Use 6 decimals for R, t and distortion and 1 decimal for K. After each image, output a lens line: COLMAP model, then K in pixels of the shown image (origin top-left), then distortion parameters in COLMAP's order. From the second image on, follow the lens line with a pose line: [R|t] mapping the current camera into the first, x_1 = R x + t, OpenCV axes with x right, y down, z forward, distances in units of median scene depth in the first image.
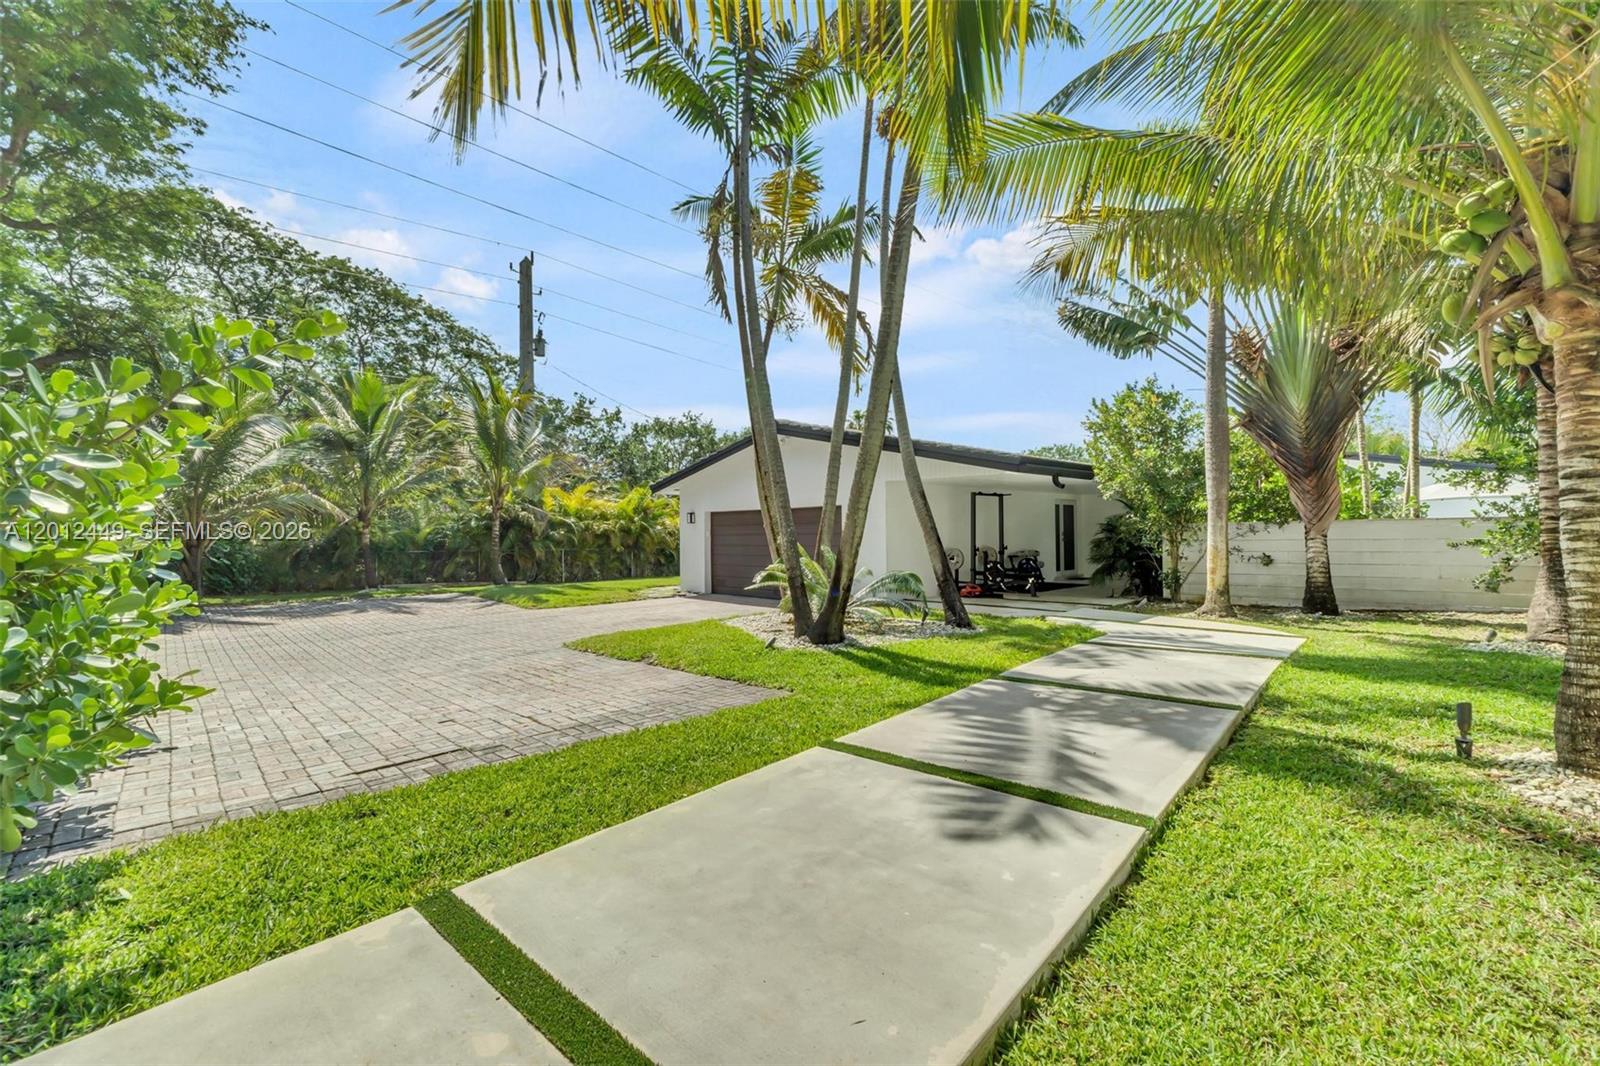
lens RADIAL K [[675.5, 0, 805.2], [0, 675.5, 533.9], [0, 0, 1]] dist [-0.006913, -0.000563]
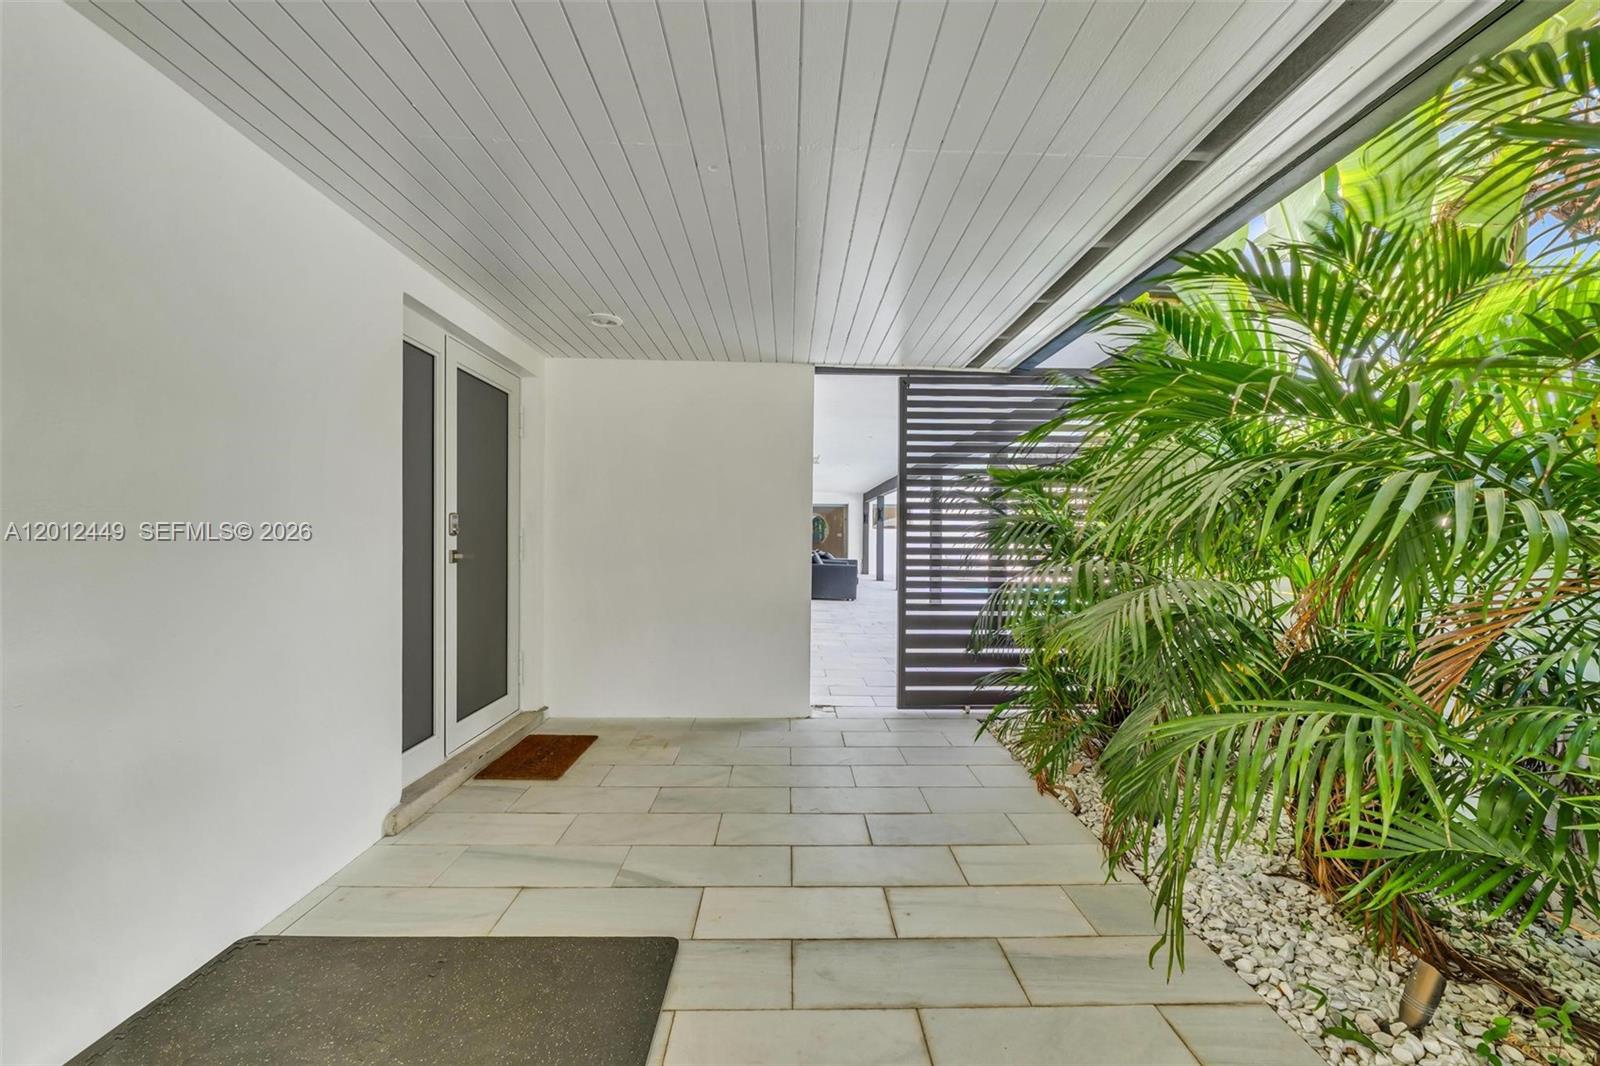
lens RADIAL K [[675.5, 0, 805.2], [0, 675.5, 533.9], [0, 0, 1]] dist [-0.006913, -0.000563]
pose [[0.680296, 0.018331, 0.732709, 0.503777], [-0.011541, 0.999831, -0.014298, 0.006511], [-0.732847, 0.001271, 0.680392, 1.295540]]
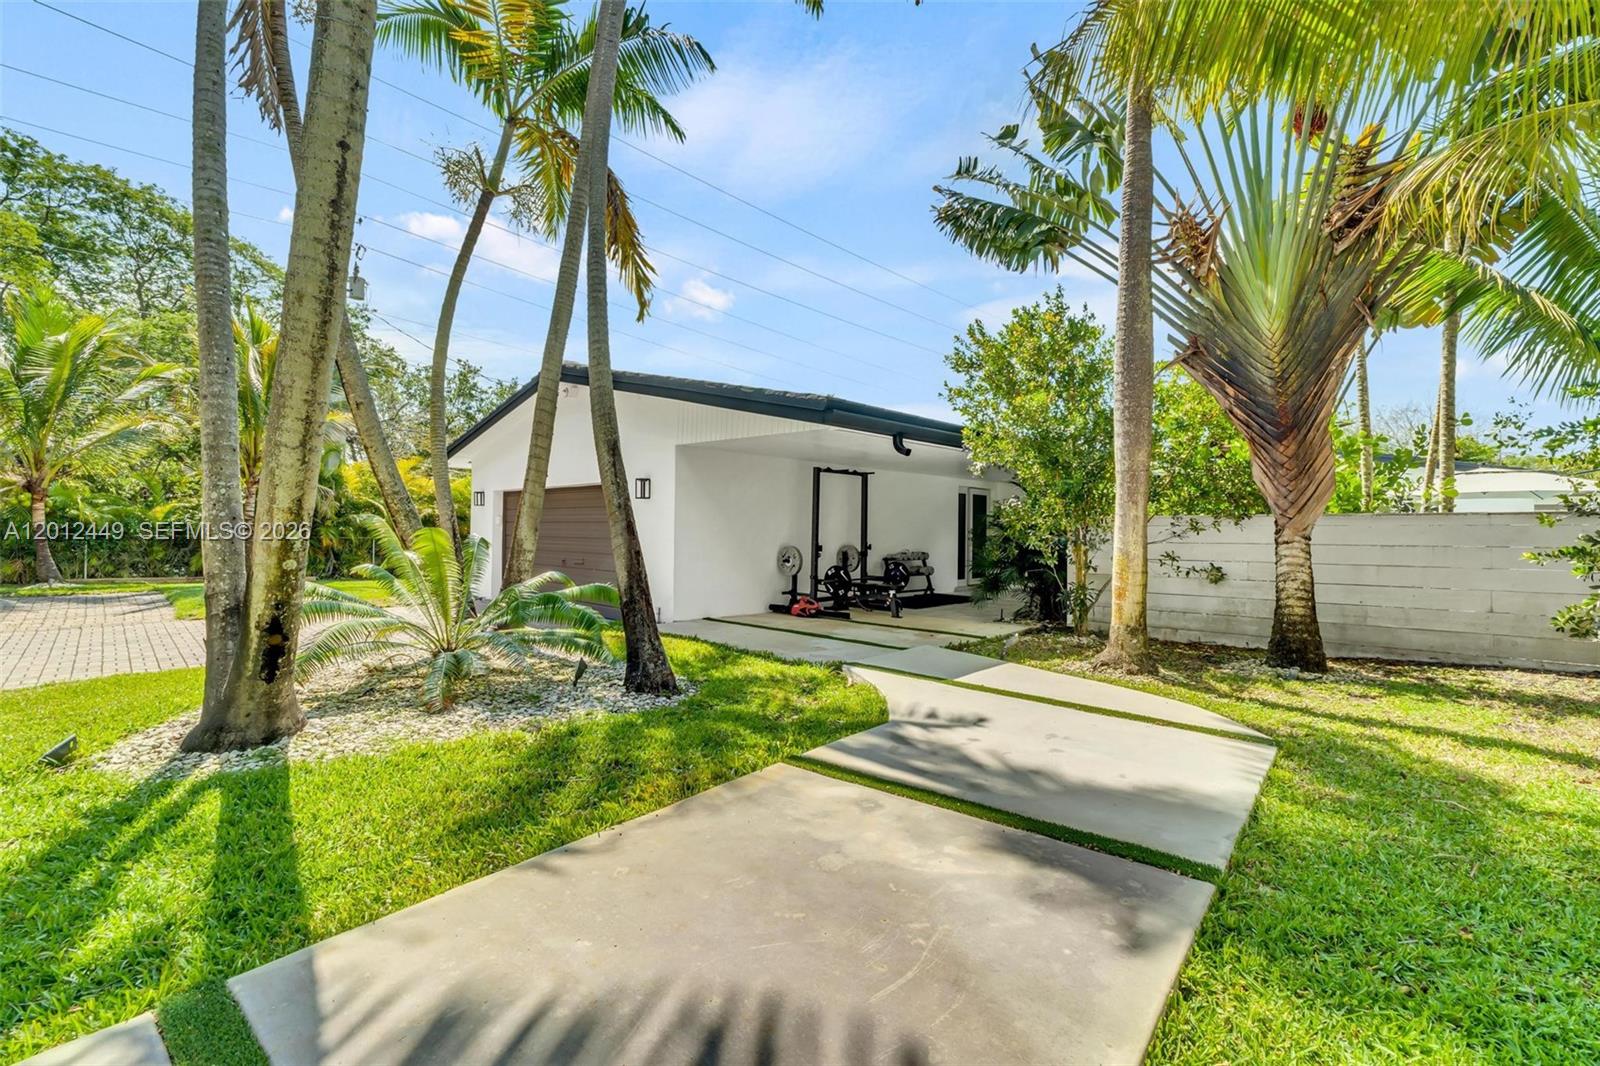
lens RADIAL K [[675.5, 0, 805.2], [0, 675.5, 533.9], [0, 0, 1]] dist [-0.006913, -0.000563]
pose [[0.999161, 0.022649, 0.034136, 0.265948], [-0.022829, 0.999727, 0.004883, 0.005943], [-0.034016, -0.005658, 0.999405, 0.363164]]
